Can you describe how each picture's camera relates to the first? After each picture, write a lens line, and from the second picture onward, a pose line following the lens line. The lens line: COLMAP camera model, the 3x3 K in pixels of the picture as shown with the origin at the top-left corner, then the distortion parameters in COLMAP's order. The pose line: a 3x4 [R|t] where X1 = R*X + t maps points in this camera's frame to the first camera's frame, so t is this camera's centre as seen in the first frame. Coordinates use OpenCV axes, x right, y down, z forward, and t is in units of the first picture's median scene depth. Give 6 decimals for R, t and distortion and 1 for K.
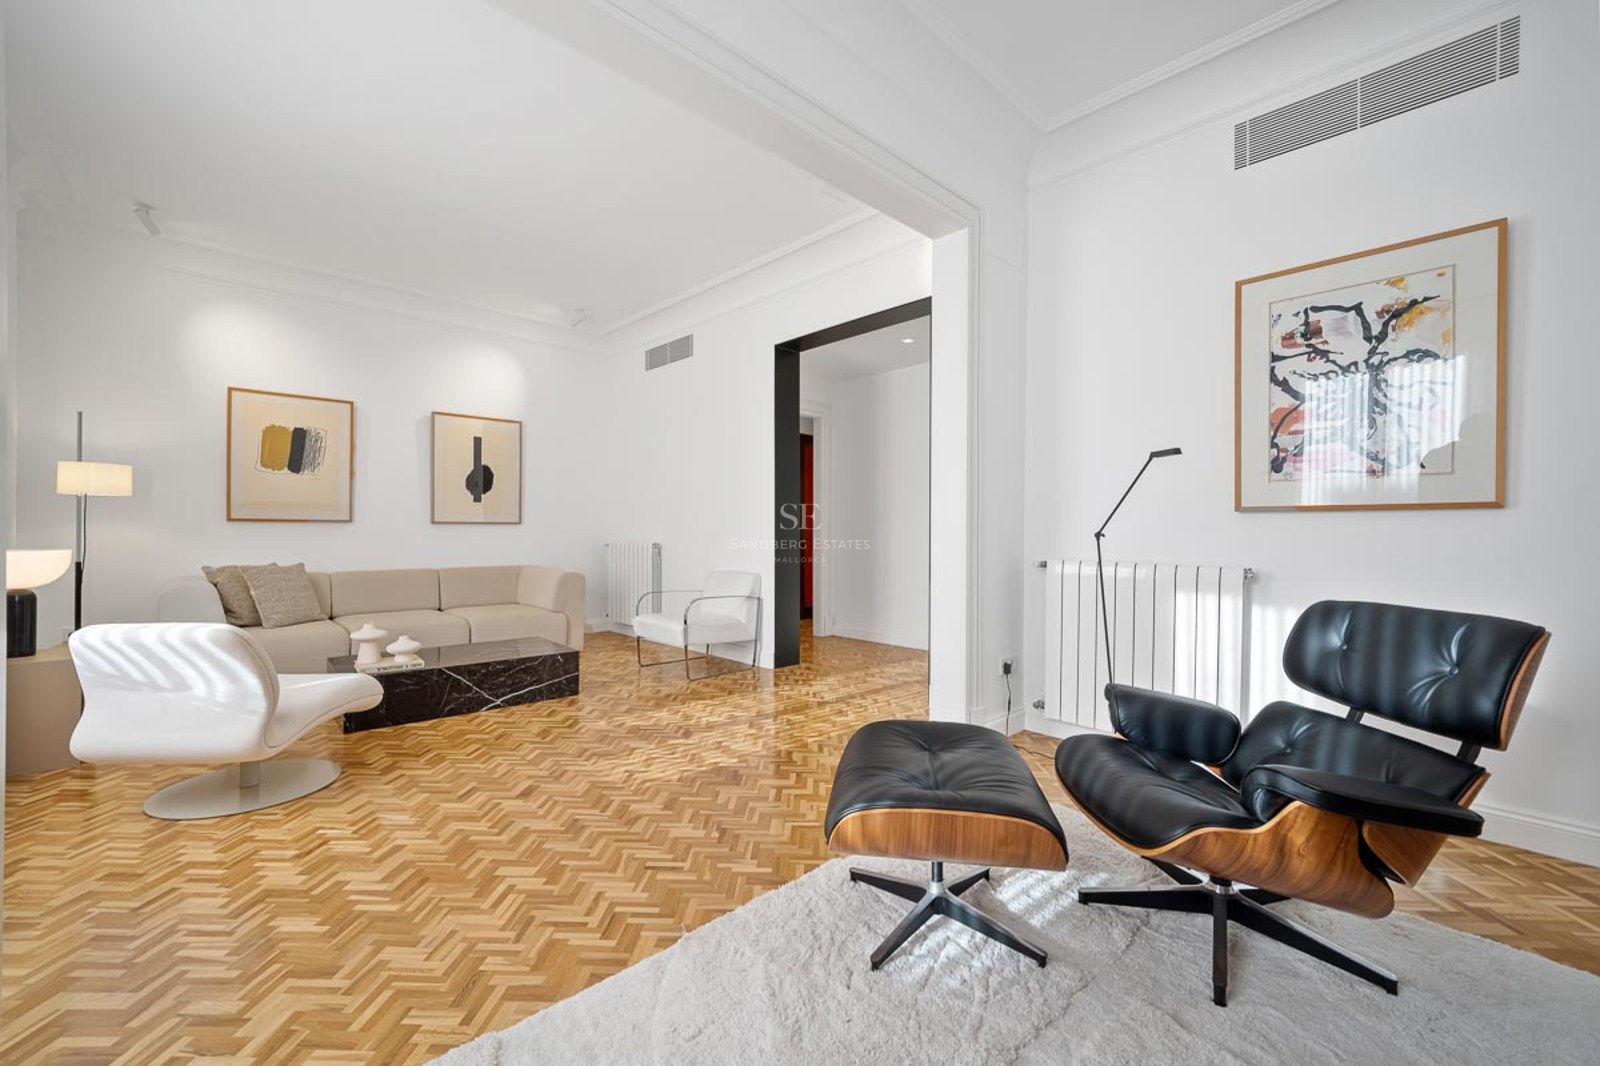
lens RADIAL K [[643.5, 0, 791.3], [0, 643.5, 534.5], [0, 0, 1]] dist [-0.001206, 0.000323]
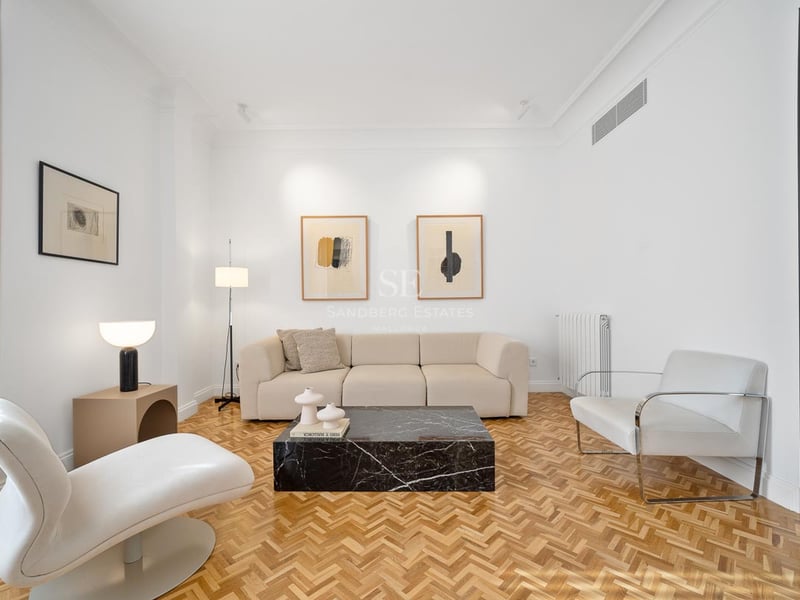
lens RADIAL K [[378.0, 0, 400.2], [0, 378.0, 305.2], [0, 0, 1]] dist [0.003692, -0.000086]
pose [[0.740684, -0.011429, -0.671757, -0.071385], [0.011134, 0.999927, -0.004736, -0.001967], [0.671762, -0.003972, 0.740757, 0.488291]]
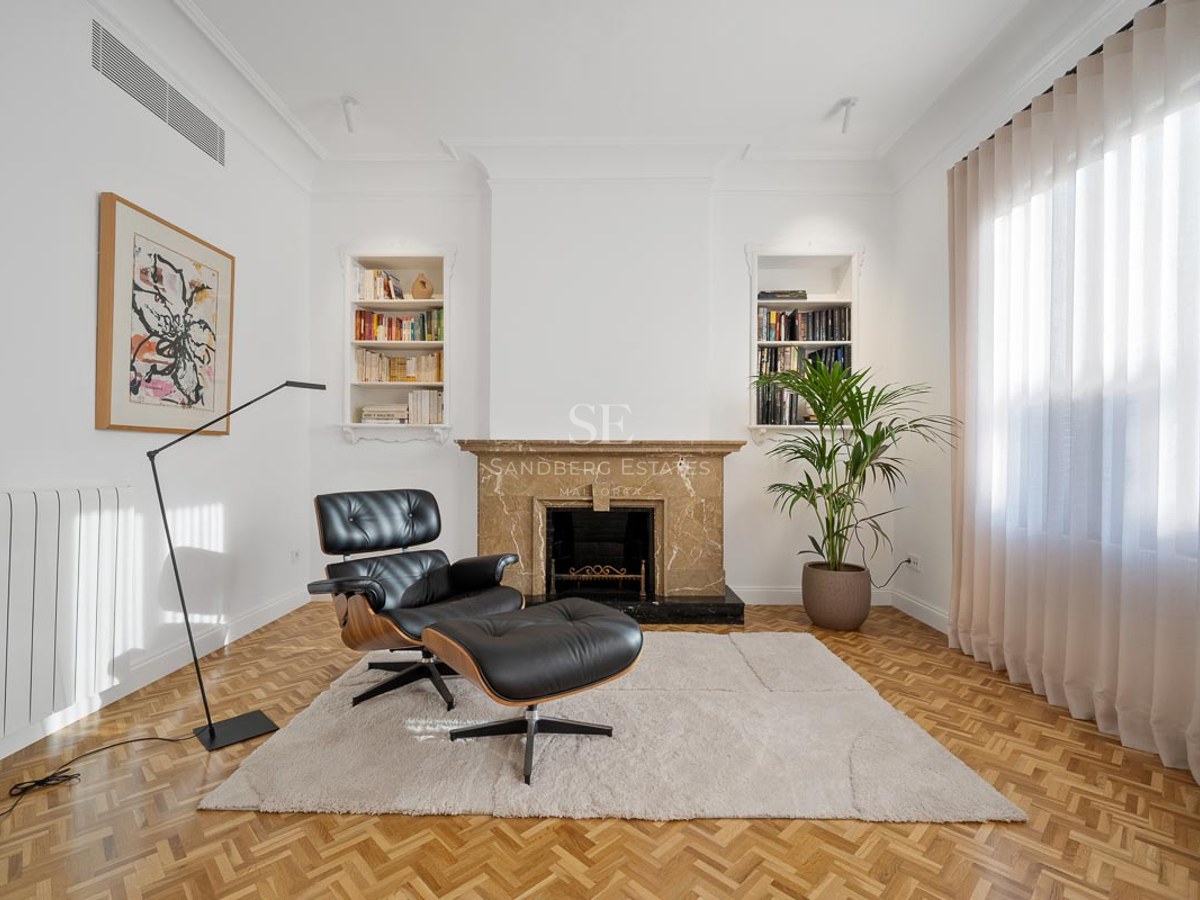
lens RADIAL K [[567.0, 0, 600.2], [0, 567.0, 457.8], [0, 0, 1]] dist [0.003692, -0.000086]
pose [[-0.724410, -0.009641, 0.689302, -0.262316], [-0.002113, 0.999929, 0.011764, -0.002133], [-0.689366, 0.007065, -0.724379, 0.666273]]
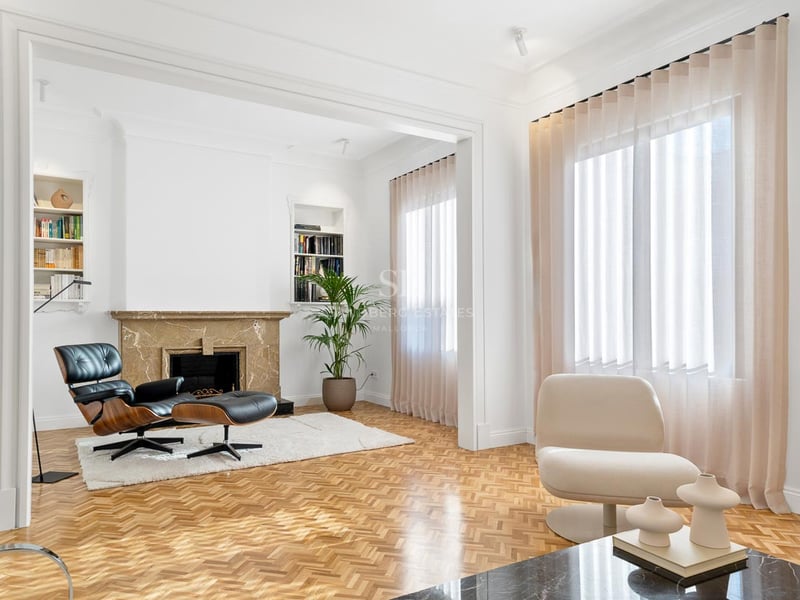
lens RADIAL K [[557.5, 0, 388.3], [0, 557.5, 304.6], [0, 0, 1]] dist [0.029396, -0.000142]
pose [[-0.978594, 0.006170, 0.205707, -0.377339], [0.002476, 0.999831, -0.018208, -0.008026], [-0.205785, -0.017308, -0.978444, 1.242990]]
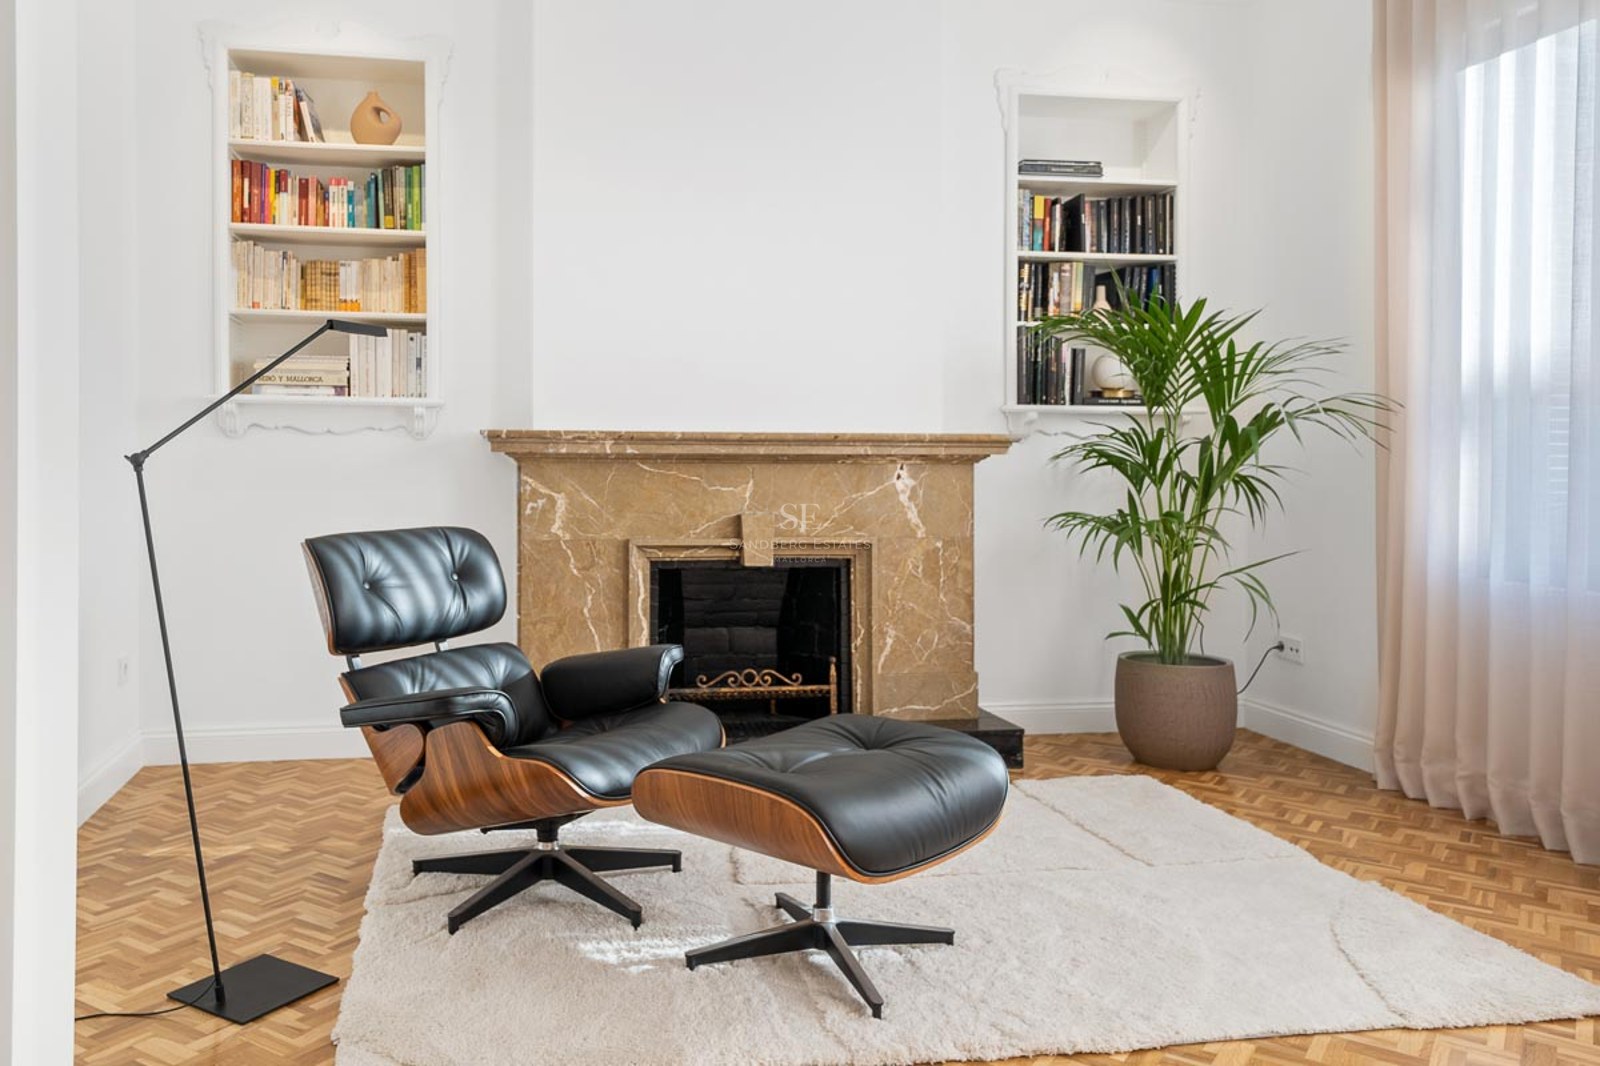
lens RADIAL K [[1218.7, 0, 681.6], [0, 1218.7, 464.6], [0, 0, 1]] dist [0.029419, 0.002945]
pose [[-0.835002, -0.009022, 0.550174, -0.166380], [-0.003807, 0.999936, 0.010618, -0.002819], [-0.550234, 0.006771, -0.834983, 0.872437]]
